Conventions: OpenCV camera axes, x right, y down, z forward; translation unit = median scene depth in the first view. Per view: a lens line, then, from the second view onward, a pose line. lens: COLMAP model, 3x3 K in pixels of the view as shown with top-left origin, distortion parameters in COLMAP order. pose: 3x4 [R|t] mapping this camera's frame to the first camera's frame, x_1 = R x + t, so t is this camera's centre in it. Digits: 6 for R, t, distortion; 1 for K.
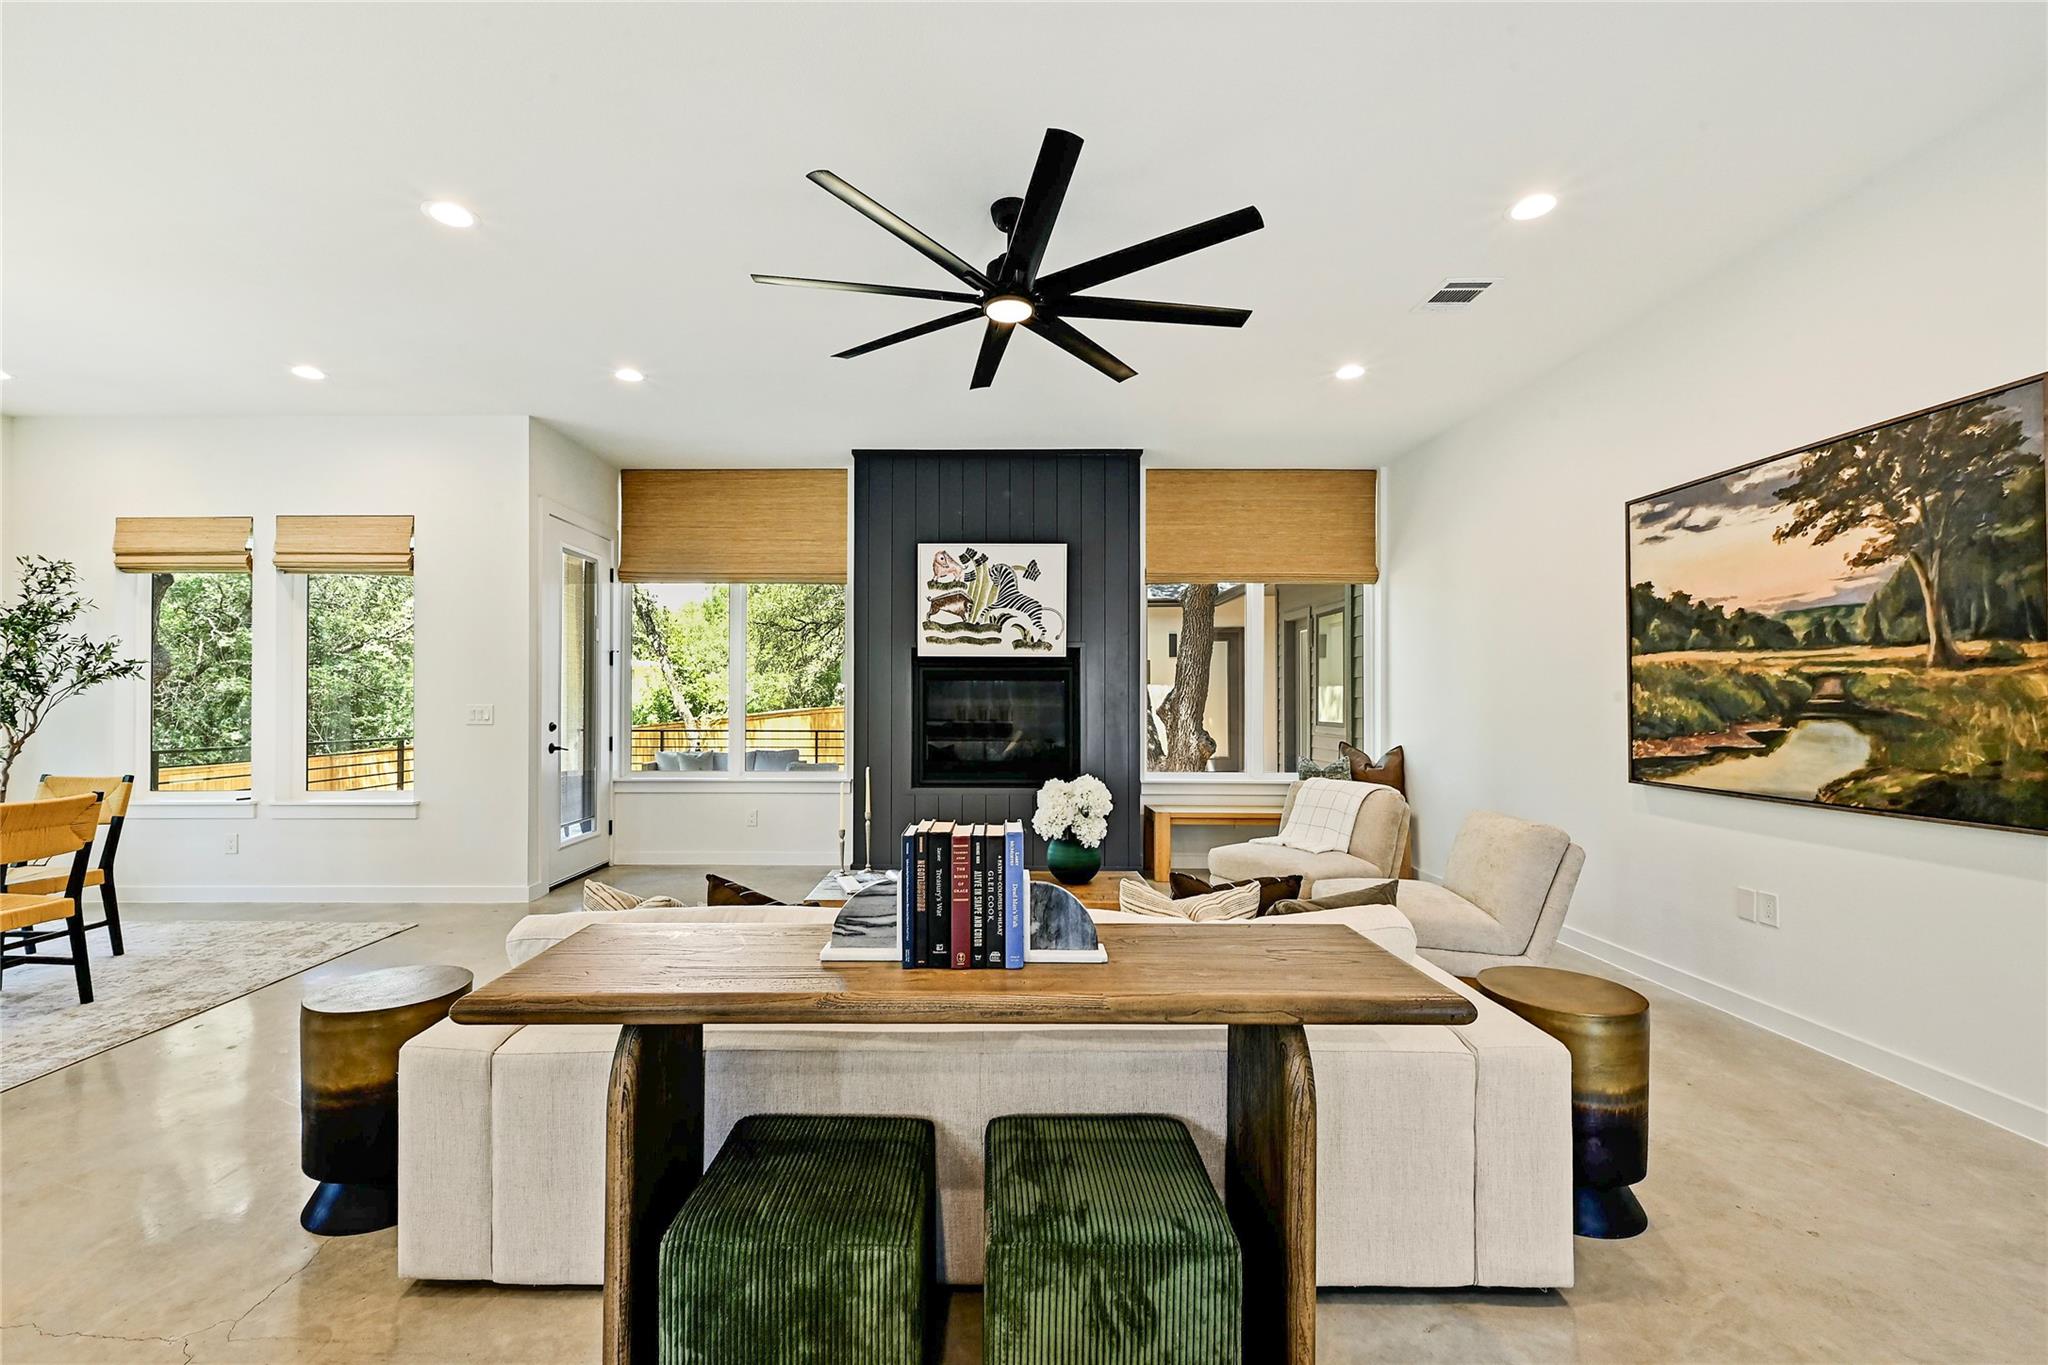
lens RADIAL K [[839.6, 0, 977.7], [0, 839.6, 687.8], [0, 0, 1]] dist [-0.000926, -0.000104]
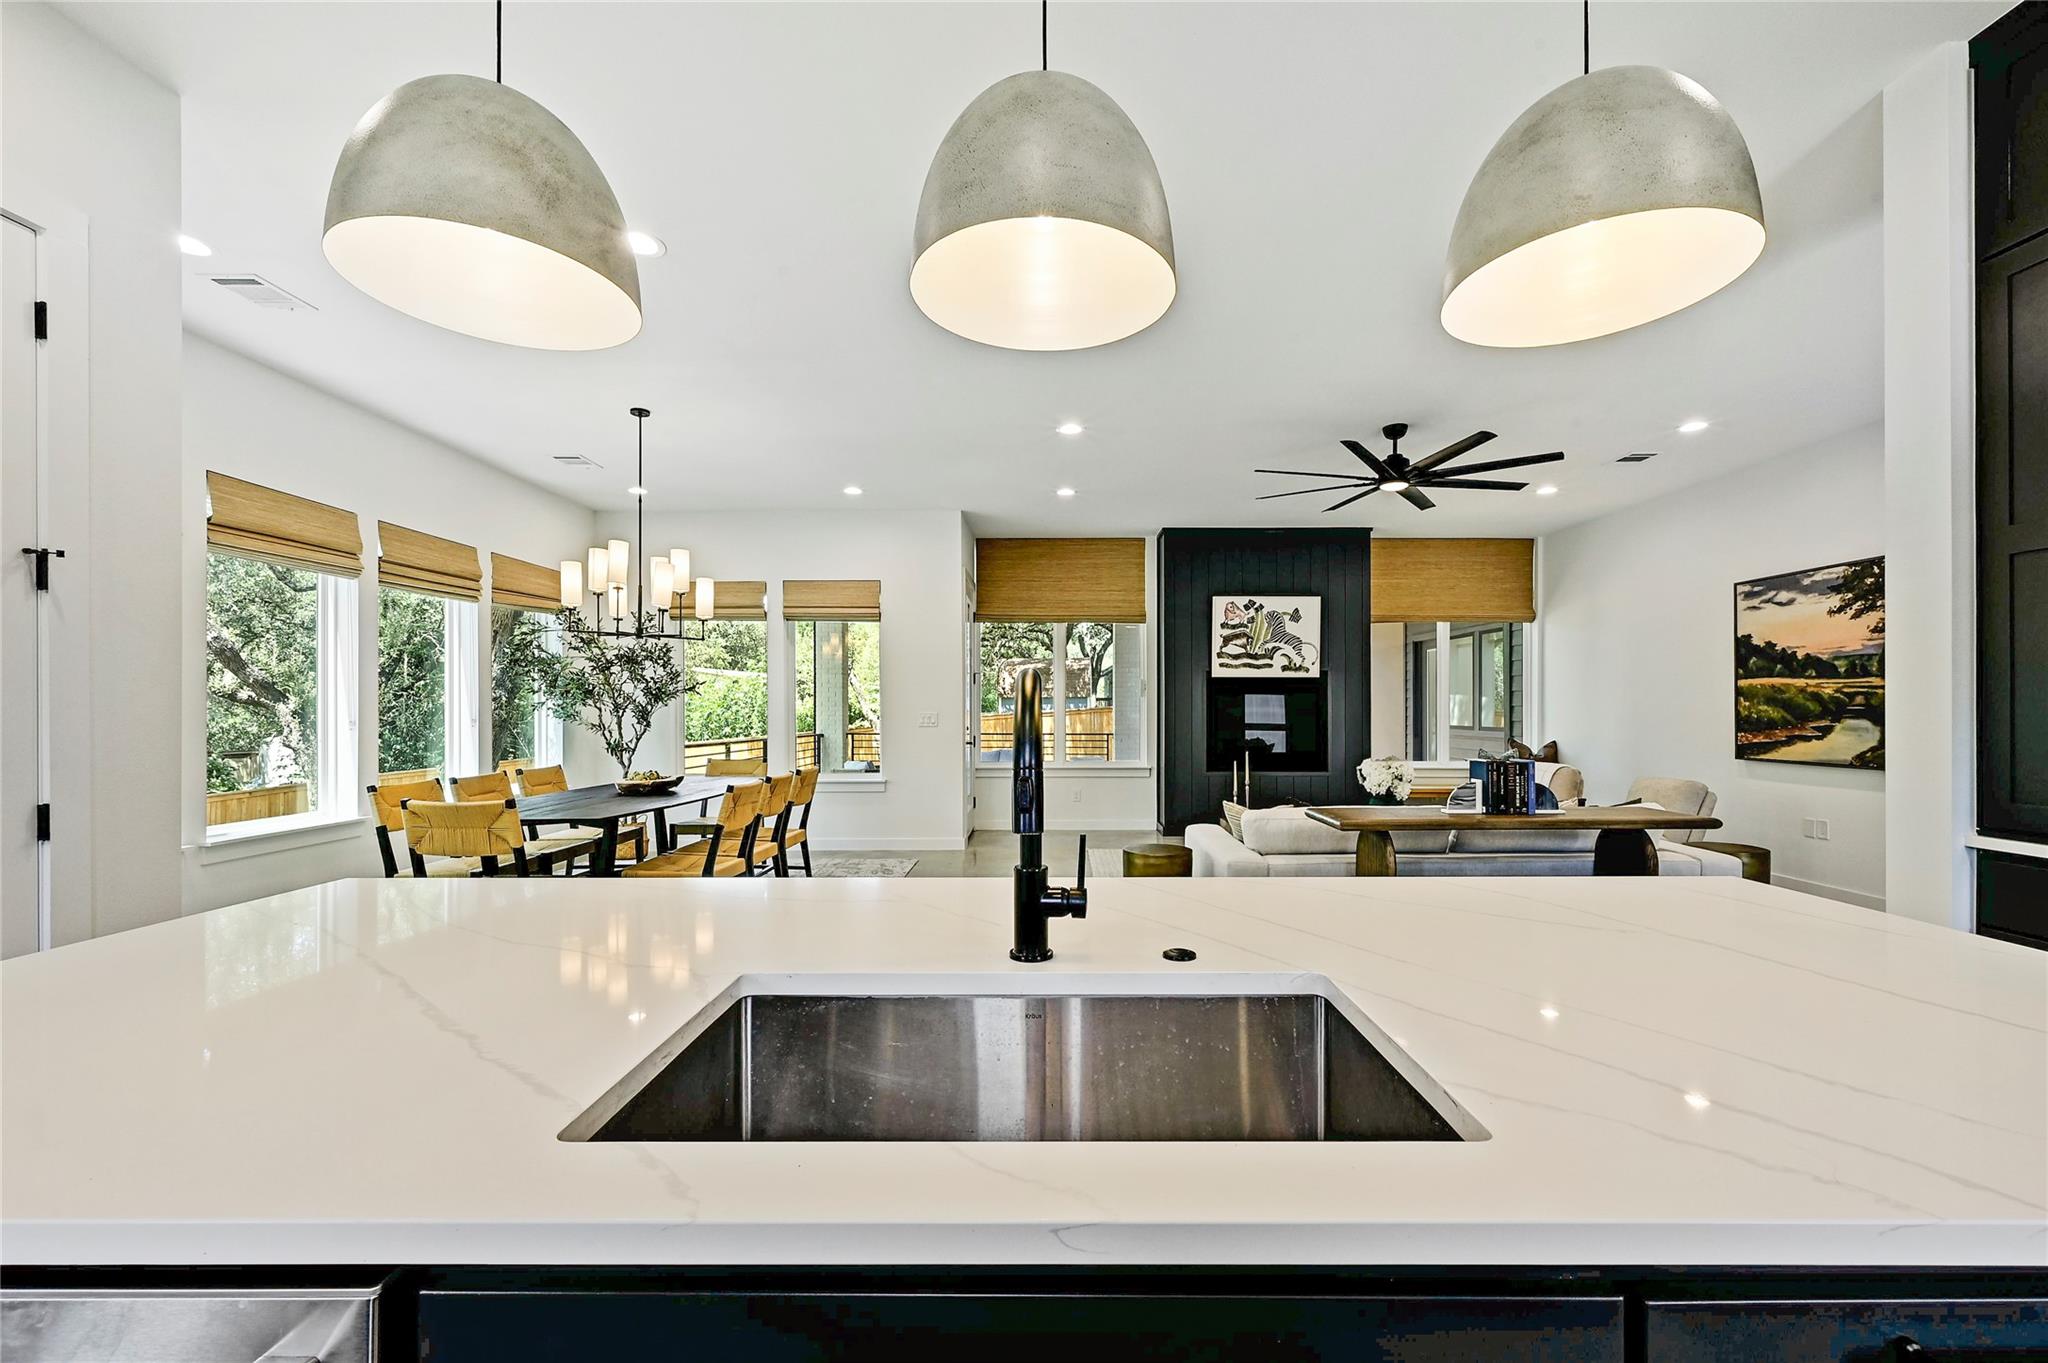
lens RADIAL K [[829.1, 0, 1042.4], [0, 829.1, 704.9], [0, 0, 1]] dist [0.000274, -0.000136]
pose [[0.999961, -0.002541, 0.008405, -0.436251], [0.002457, 0.999946, 0.010076, -0.007419], [-0.008430, -0.010055, 0.999914, -0.444496]]
